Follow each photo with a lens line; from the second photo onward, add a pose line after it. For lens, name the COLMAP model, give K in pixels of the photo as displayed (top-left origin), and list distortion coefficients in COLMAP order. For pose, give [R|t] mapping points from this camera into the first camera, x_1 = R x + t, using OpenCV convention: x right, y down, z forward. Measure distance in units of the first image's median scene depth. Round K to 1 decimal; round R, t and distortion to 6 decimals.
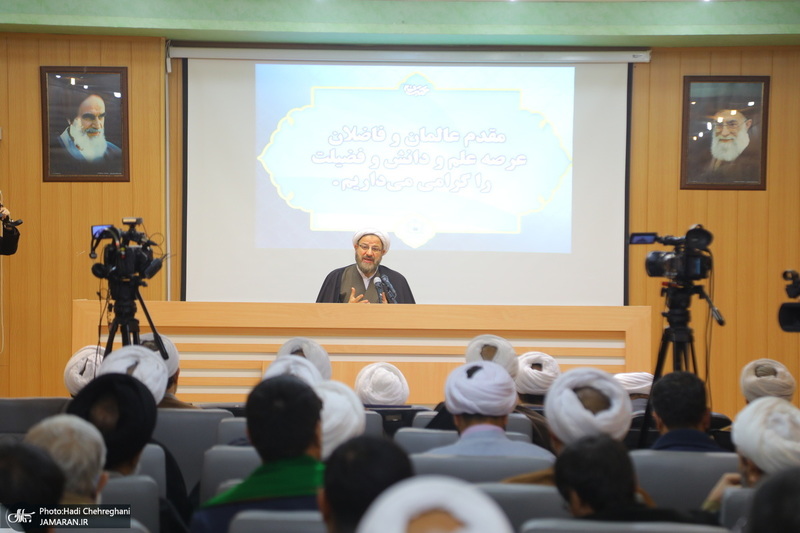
lens RADIAL K [[2440.6, 0, 400.0], [0, 2440.6, 266.5], [0, 0, 1]] dist [1.053751, 2.077757]
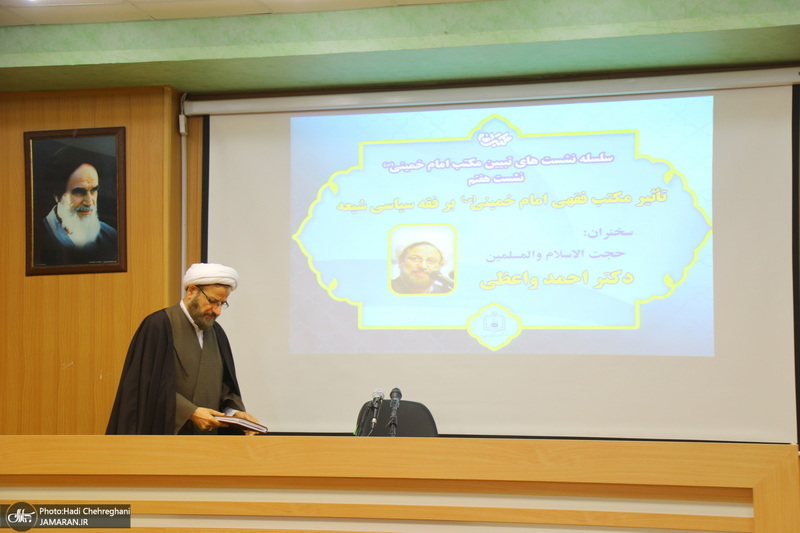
lens RADIAL K [[1462.7, 0, 400.0], [0, 1462.7, 266.5], [0, 0, 1]] dist [0.322445, -0.131214]
pose [[0.968954, -0.028330, -0.245613, 0.088321], [0.009415, 0.996921, -0.077844, 0.001131], [0.247063, 0.073114, 0.966237, 0.571750]]
